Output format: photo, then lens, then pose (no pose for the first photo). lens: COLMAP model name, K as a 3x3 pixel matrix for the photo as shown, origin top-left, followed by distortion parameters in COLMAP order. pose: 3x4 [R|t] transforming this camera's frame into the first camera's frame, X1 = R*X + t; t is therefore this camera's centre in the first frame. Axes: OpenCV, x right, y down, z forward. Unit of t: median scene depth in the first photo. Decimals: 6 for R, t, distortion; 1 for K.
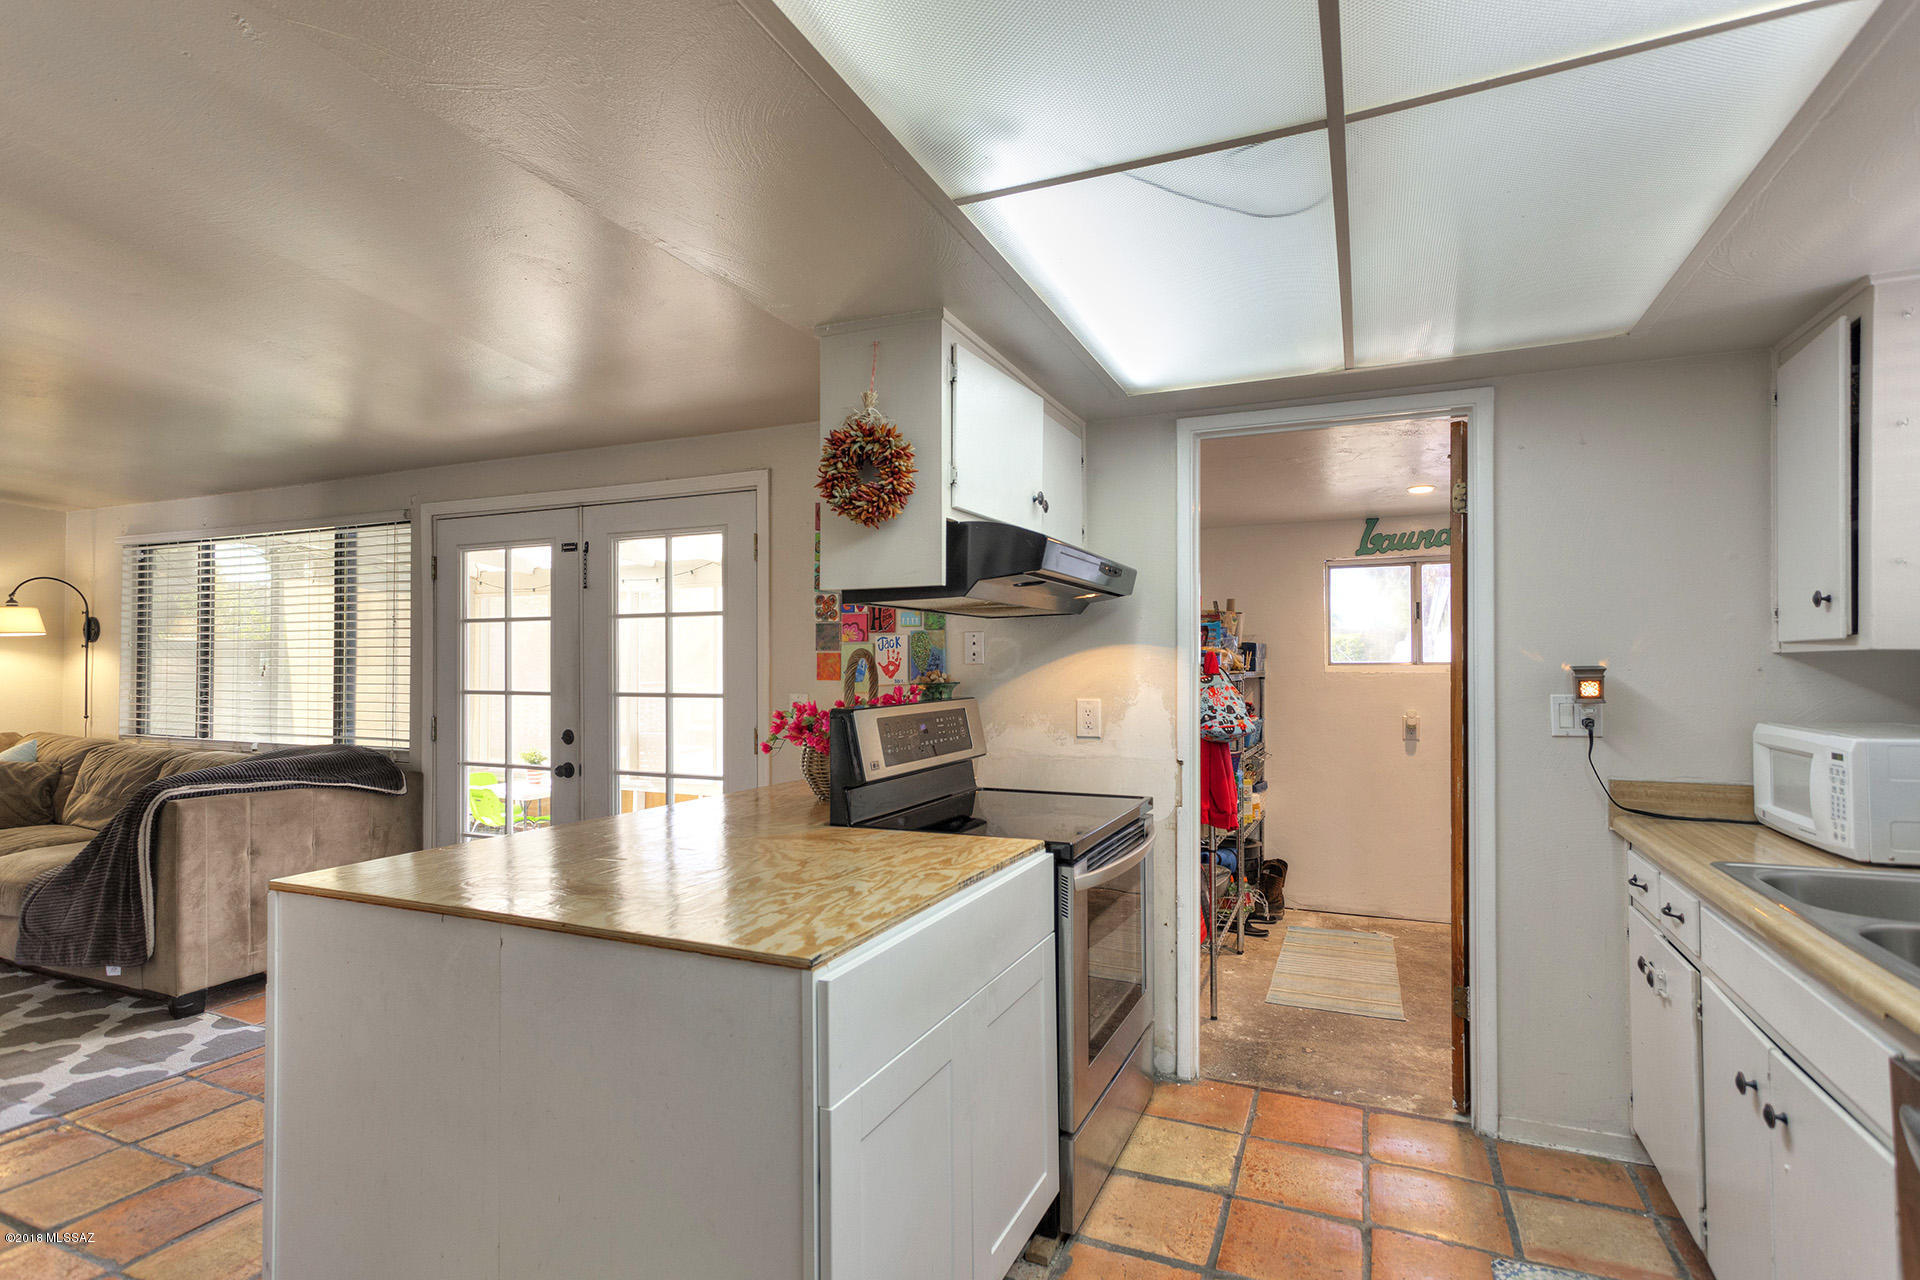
lens RADIAL K [[918.9, 0, 956.9], [0, 918.9, 649.2], [0, 0, 1]] dist [0.012029, 0.001041]
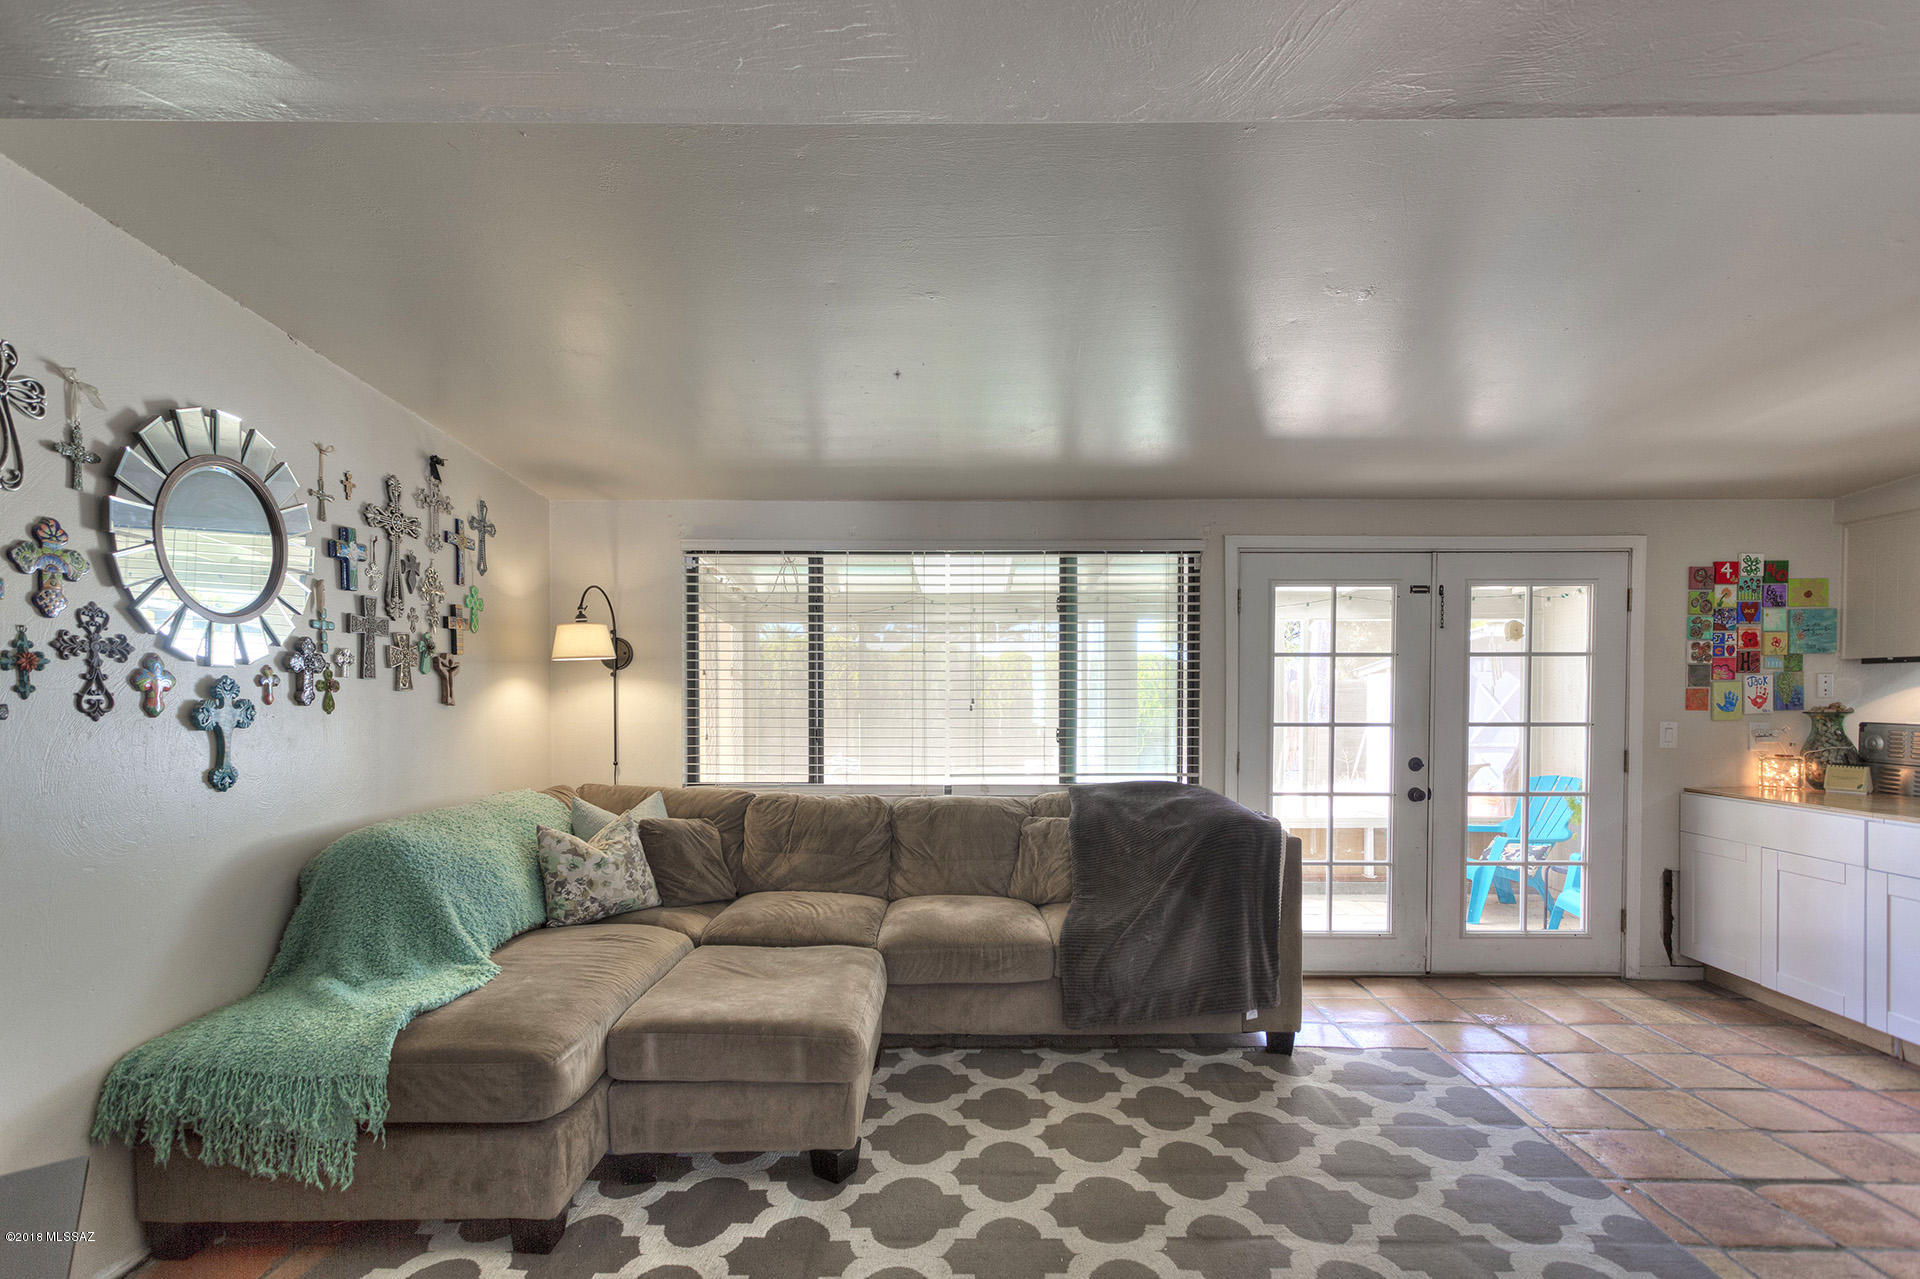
lens RADIAL K [[918.9, 0, 975.3], [0, 918.9, 709.6], [0, 0, 1]] dist [0.012029, 0.001041]
pose [[0.916945, -0.006031, 0.398969, -1.879991], [-0.007169, 0.999475, 0.031585, -0.000180], [-0.398950, -0.031821, 0.916420, 0.297388]]
